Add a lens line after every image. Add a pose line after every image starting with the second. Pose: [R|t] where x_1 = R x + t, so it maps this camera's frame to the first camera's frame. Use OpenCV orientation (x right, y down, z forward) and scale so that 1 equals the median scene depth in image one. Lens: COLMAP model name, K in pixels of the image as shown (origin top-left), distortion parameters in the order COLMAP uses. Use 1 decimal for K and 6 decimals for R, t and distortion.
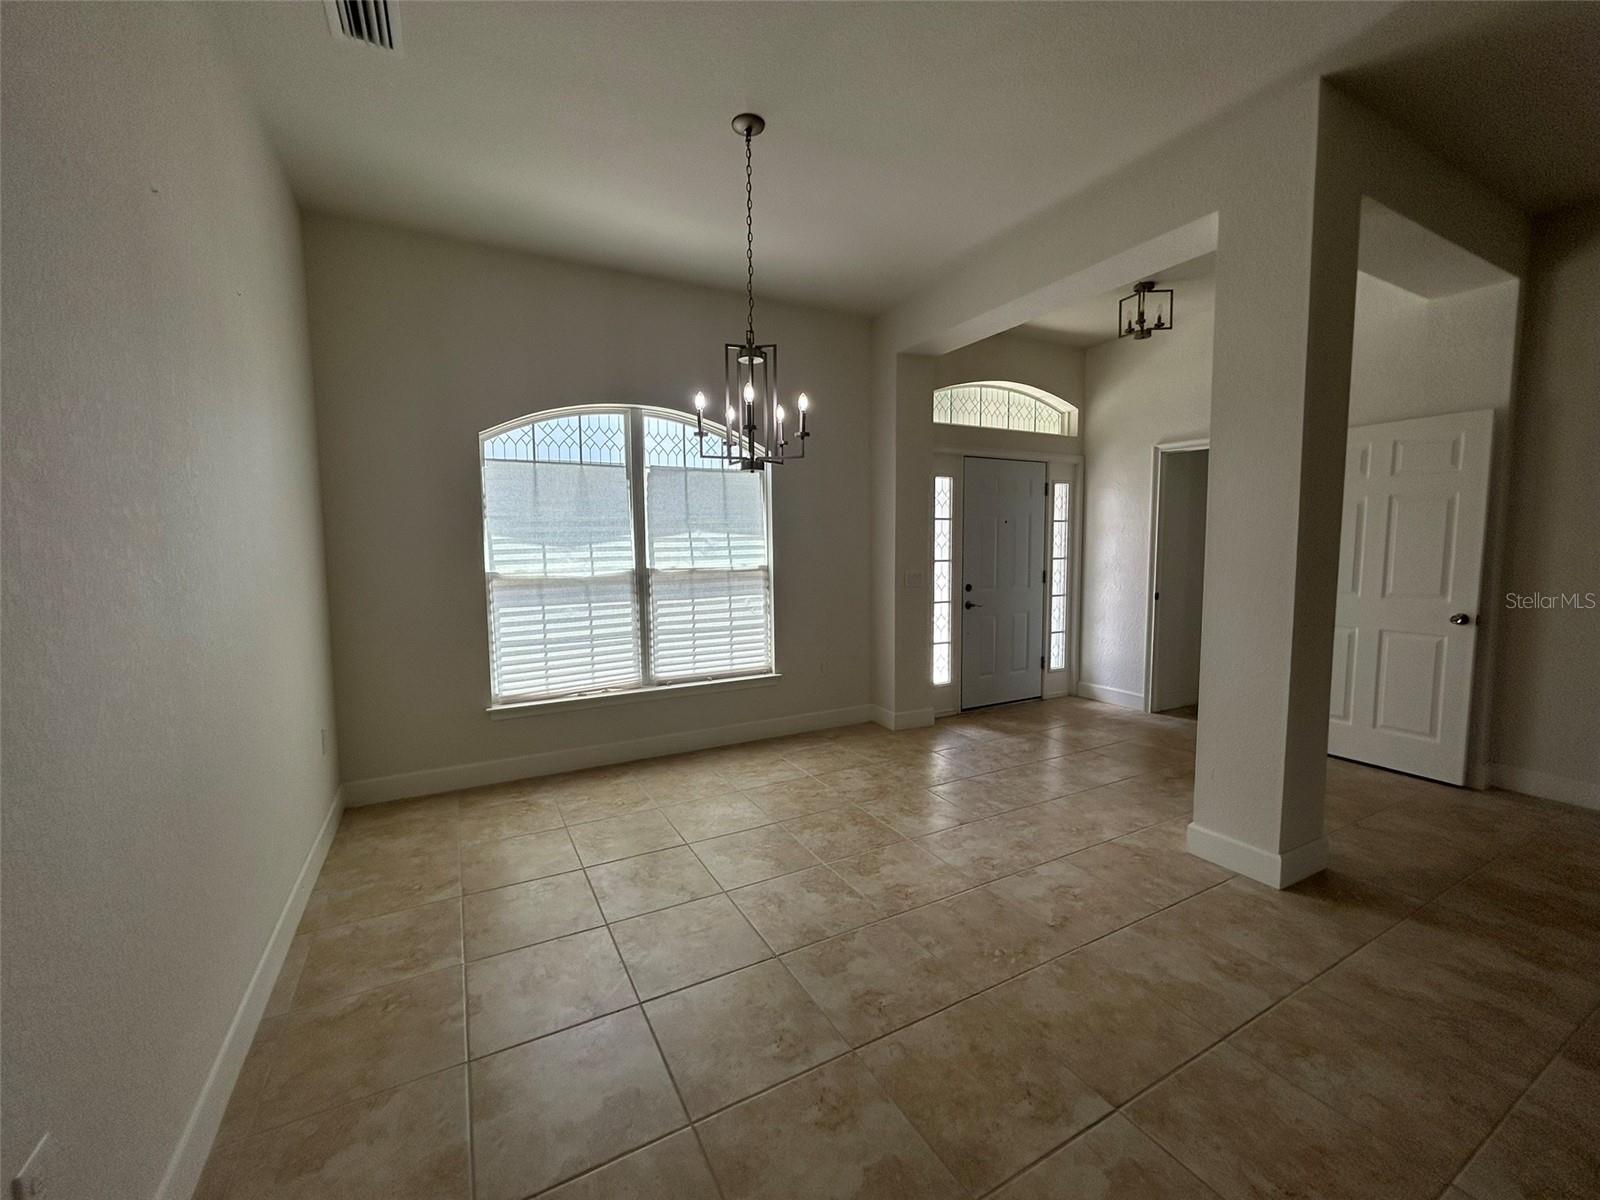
lens RADIAL K [[641.9, 0, 778.2], [0, 641.9, 602.8], [0, 0, 1]] dist [0.005948, -0.000953]
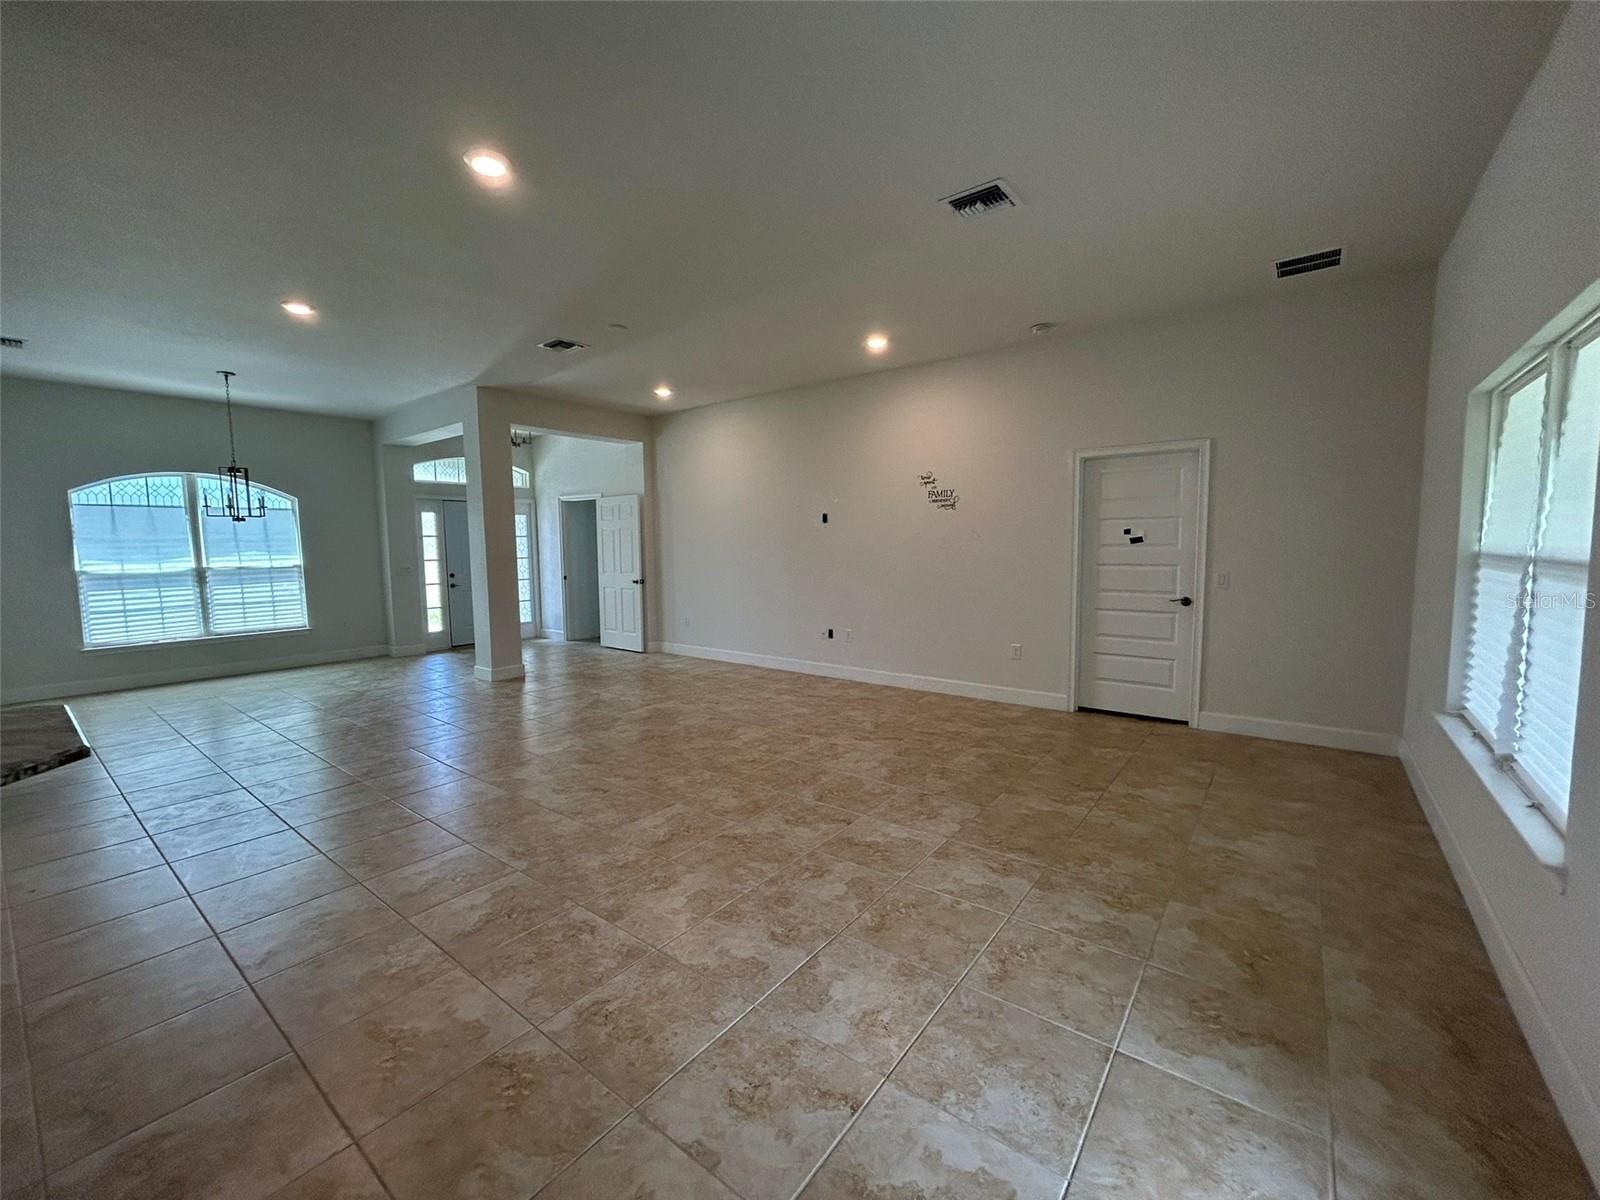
lens RADIAL K [[641.9, 0, 784.6], [0, 641.9, 599.2], [0, 0, 1]] dist [0.005948, -0.000953]
pose [[0.918642, -0.039417, 0.393121, 0.546363], [0.042138, 0.999110, 0.001709, 0.095474], [-0.392838, 0.014995, 0.919485, -1.201538]]
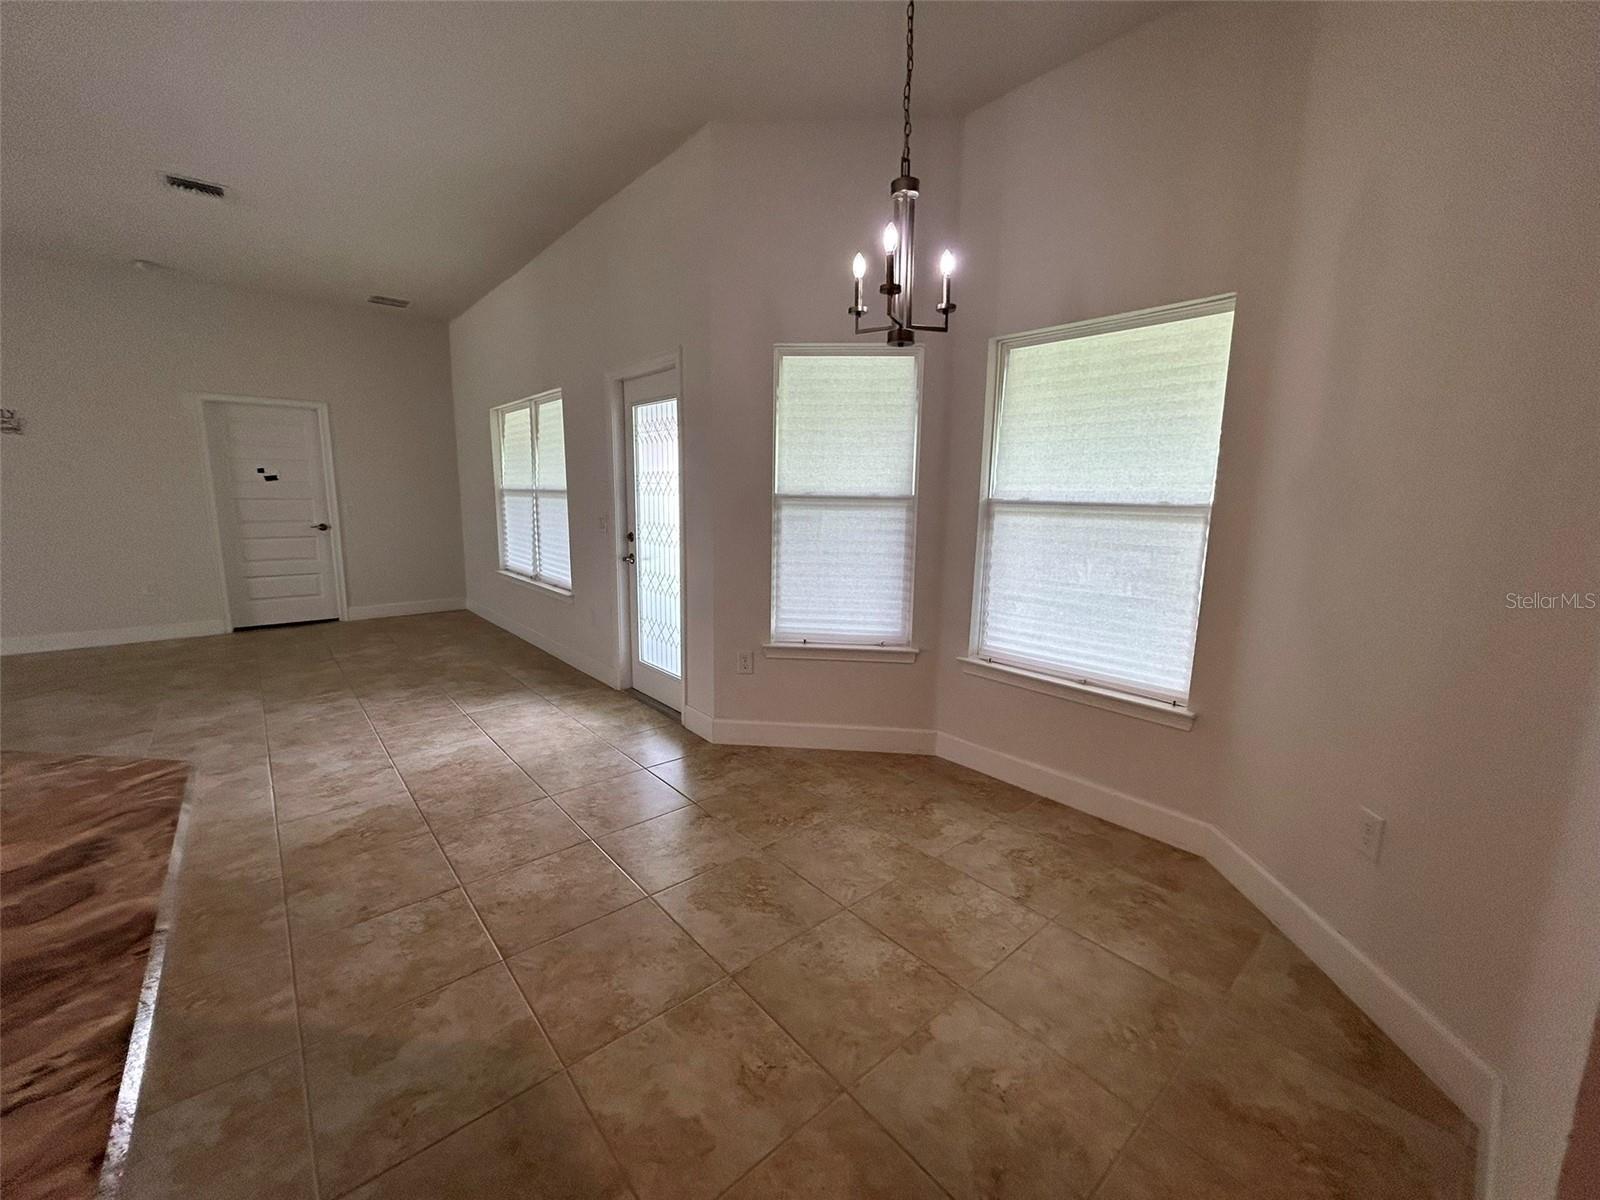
lens RADIAL K [[641.9, 0, 817.2], [0, 641.9, 576.0], [0, 0, 1]] dist [0.005948, -0.000953]
pose [[-0.232112, -0.124673, 0.964666, -0.339953], [0.078125, 0.986158, 0.146249, 0.123612], [-0.969547, 0.109311, -0.219159, -1.195254]]
